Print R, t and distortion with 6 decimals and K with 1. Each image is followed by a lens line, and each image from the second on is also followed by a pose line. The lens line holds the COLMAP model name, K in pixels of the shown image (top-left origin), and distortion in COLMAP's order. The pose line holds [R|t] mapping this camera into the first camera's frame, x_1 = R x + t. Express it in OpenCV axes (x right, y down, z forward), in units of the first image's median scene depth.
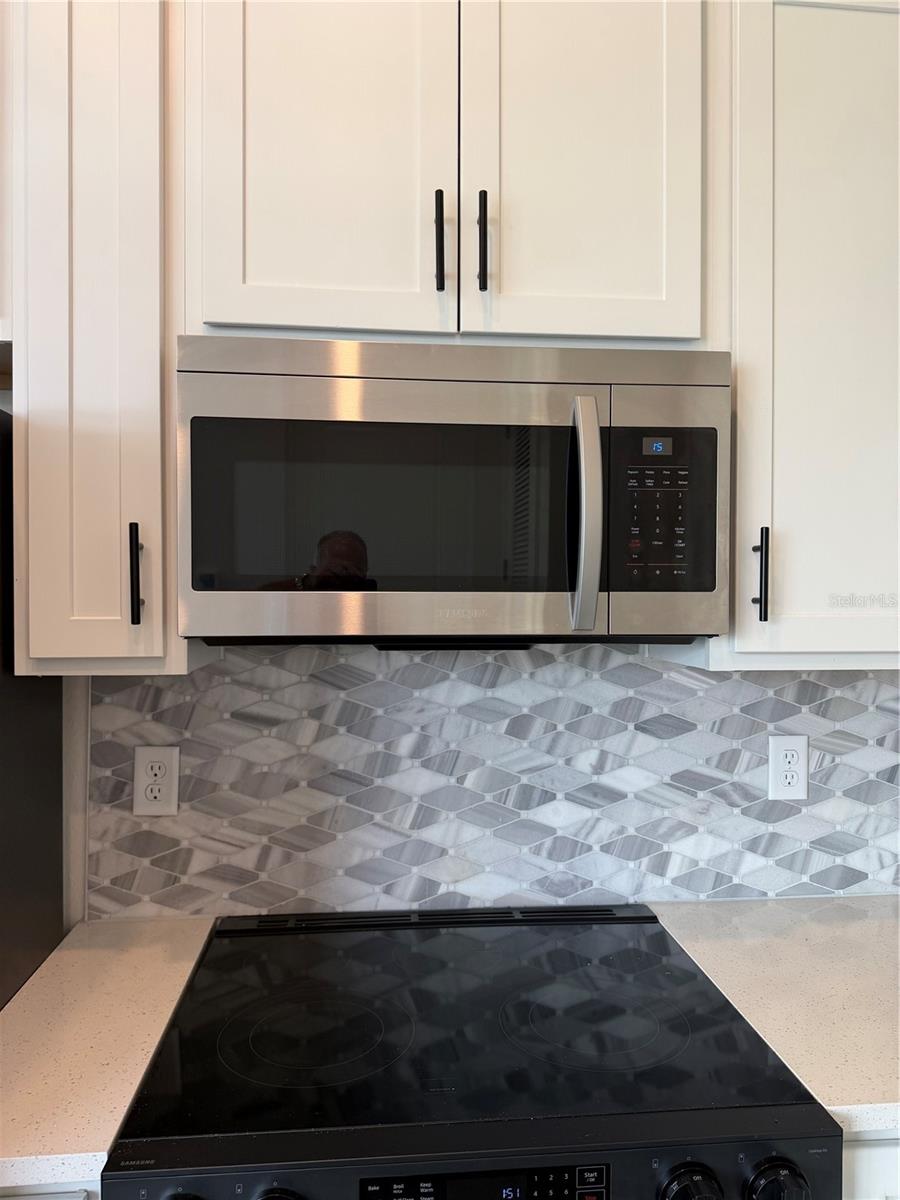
lens RADIAL K [[849.1, 0, 463.7], [0, 849.1, 595.1], [0, 0, 1]] dist [0.062025, -0.088524]
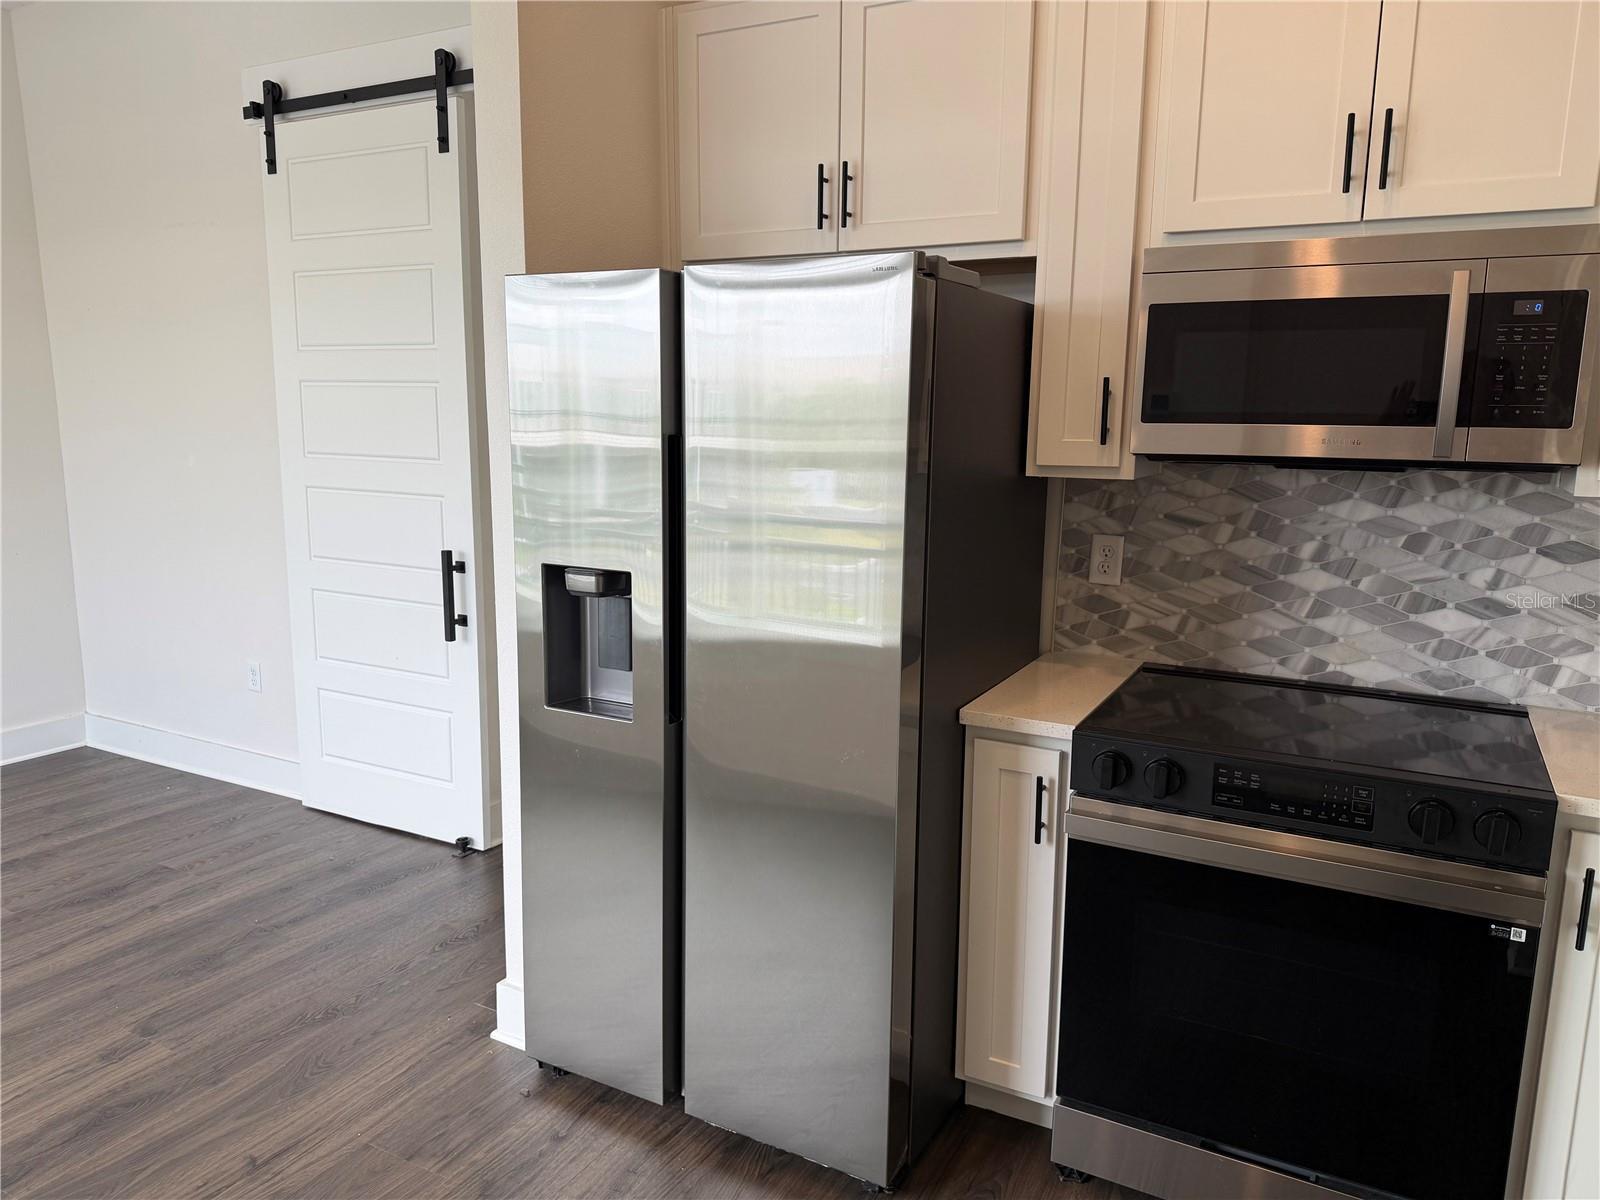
lens RADIAL K [[1132.1, 0, 780.8], [0, 1132.1, 604.3], [0, 0, 1]] dist [0.062025, -0.088524]
pose [[0.818675, 0.106794, -0.564239, 0.248084], [-0.009126, 0.984851, 0.173162, -0.024389], [0.574184, -0.136614, 0.807248, -0.775197]]
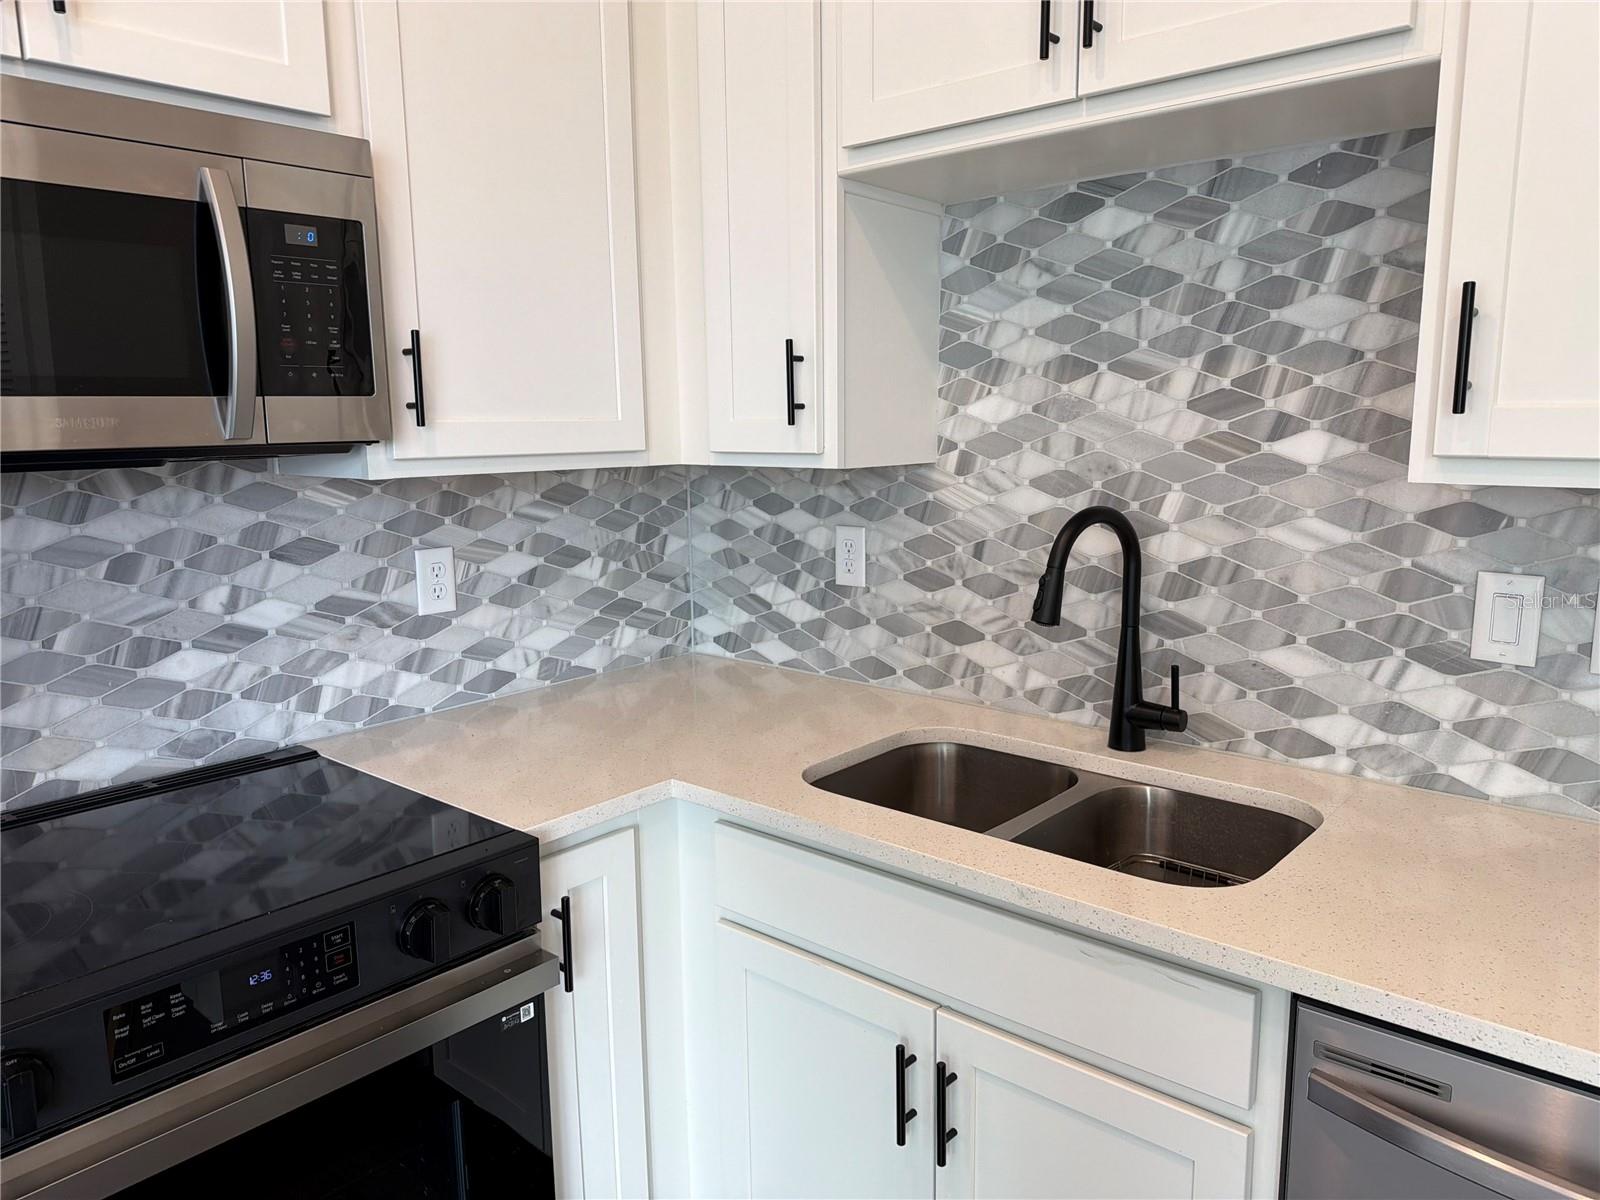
lens RADIAL K [[1132.1, 0, 782.8], [0, 1132.1, 607.1], [0, 0, 1]] dist [0.062025, -0.088524]
pose [[0.741280, -0.125593, 0.659341, -0.195030], [0.012465, 0.984744, 0.173563, 0.009654], [-0.671080, -0.120441, 0.731536, -0.228532]]
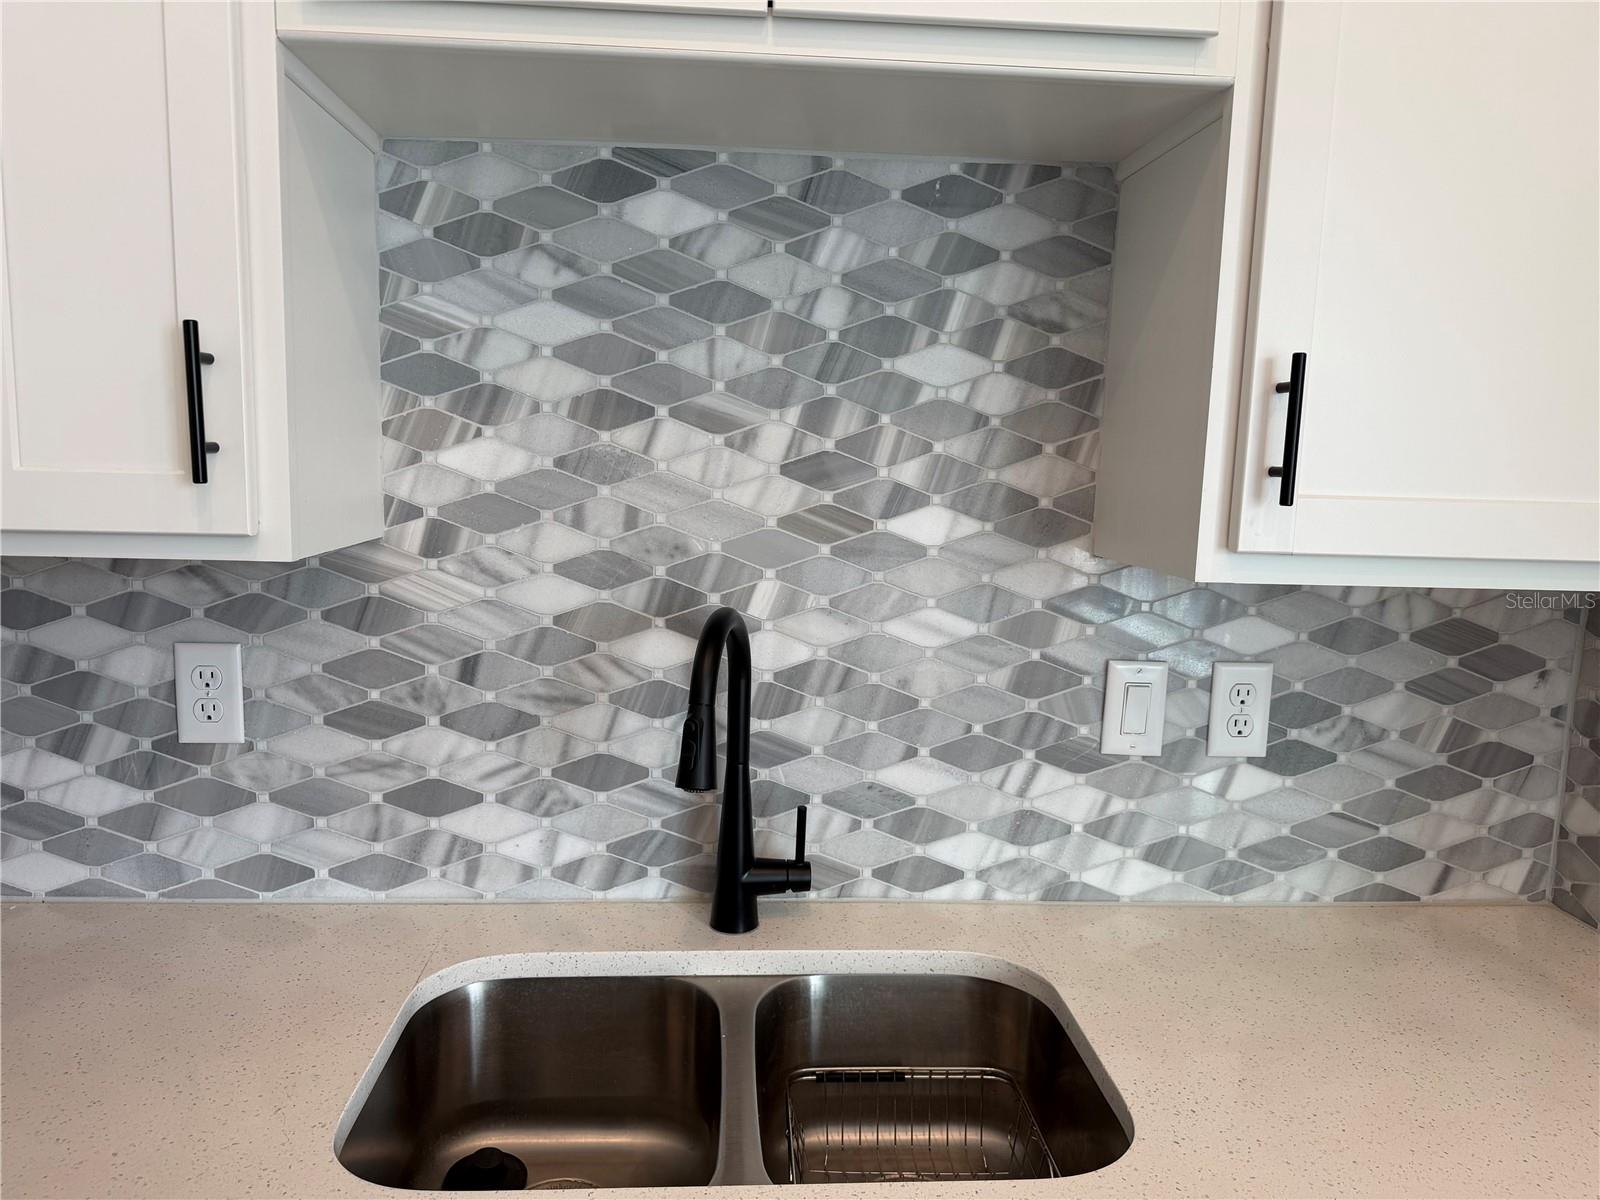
lens RADIAL K [[1132.1, 0, 815.9], [0, 1132.1, 600.1], [0, 0, 1]] dist [0.062025, -0.088524]
pose [[0.031445, -0.135918, 0.990221, 0.001250], [-0.035241, 0.989944, 0.136999, -0.006248], [-0.998884, -0.039205, 0.026339, 0.304278]]
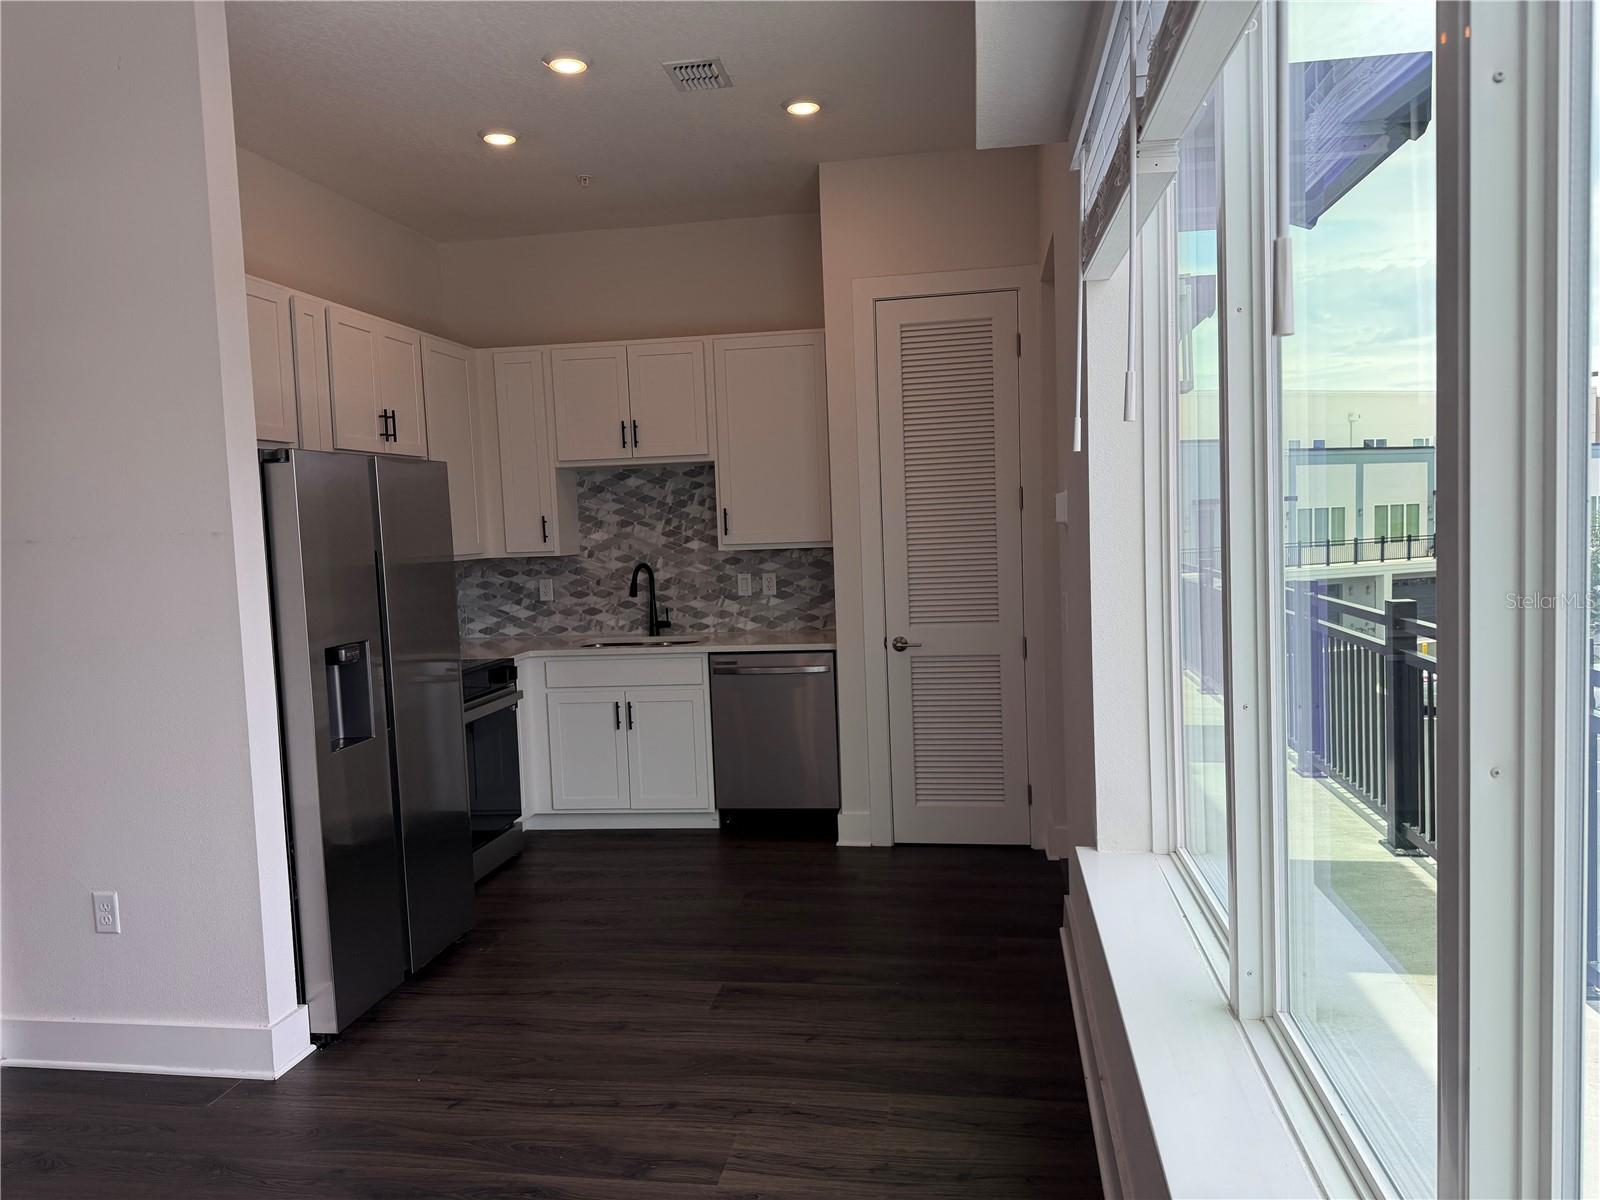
lens RADIAL K [[1132.1, 0, 851.0], [0, 1132.1, 591.1], [0, 0, 1]] dist [0.062025, -0.088524]
pose [[0.236893, -0.076599, 0.968511, -2.798052], [0.032274, 0.996957, 0.070954, -0.047000], [-0.971000, 0.014449, 0.238644, -1.220200]]
